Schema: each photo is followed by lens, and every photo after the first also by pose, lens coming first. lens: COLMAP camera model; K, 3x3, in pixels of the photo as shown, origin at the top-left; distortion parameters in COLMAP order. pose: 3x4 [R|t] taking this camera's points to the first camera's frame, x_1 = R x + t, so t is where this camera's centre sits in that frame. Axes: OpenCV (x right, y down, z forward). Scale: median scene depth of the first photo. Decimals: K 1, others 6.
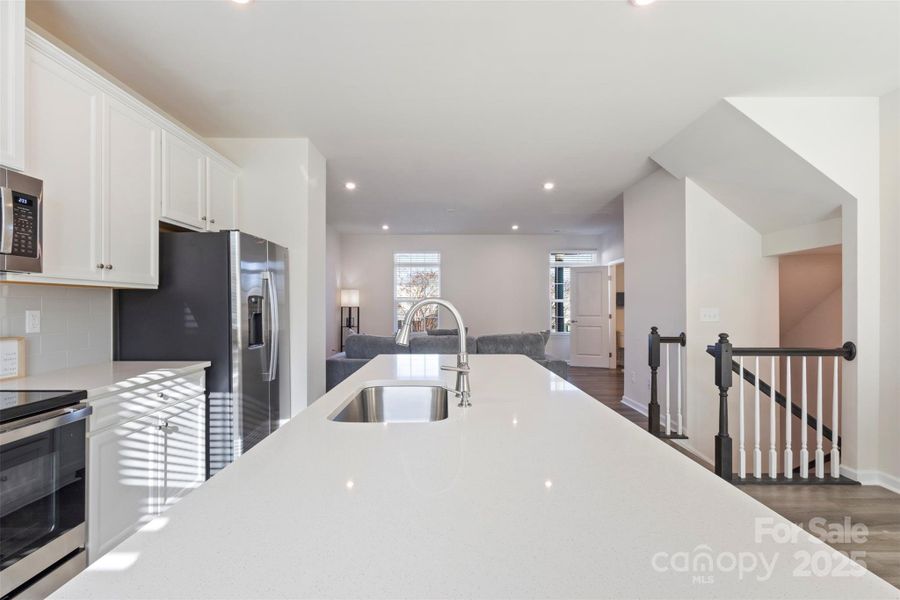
lens RADIAL K [[416.6, 0, 454.8], [0, 416.6, 306.7], [0, 0, 1]] dist [-0.001815, 0.002482]
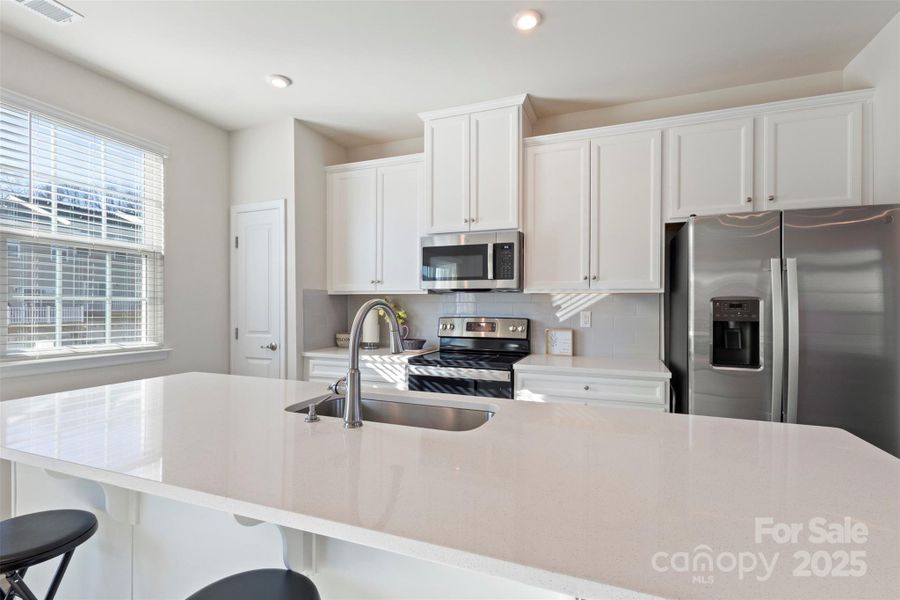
lens RADIAL K [[416.6, 0, 452.8], [0, 416.6, 302.3], [0, 0, 1]] dist [-0.001815, 0.002482]
pose [[-0.373816, -0.009482, -0.927454, 0.352200], [-0.009064, 0.999937, -0.006570, -0.006906], [0.927459, 0.005951, -0.373878, 0.804425]]
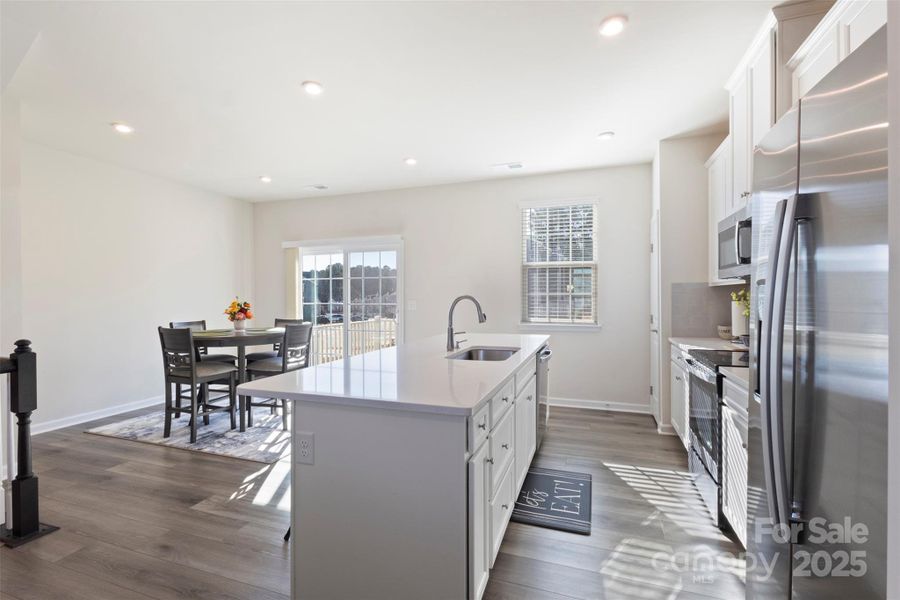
lens RADIAL K [[416.6, 0, 450.8], [0, 416.6, 298.3], [0, 0, 1]] dist [-0.001815, 0.002482]
pose [[-0.938957, 0.000873, 0.344033, -0.325516], [0.003967, 0.999958, 0.008291, -0.011725], [-0.344012, 0.009150, -0.938921, 1.454585]]
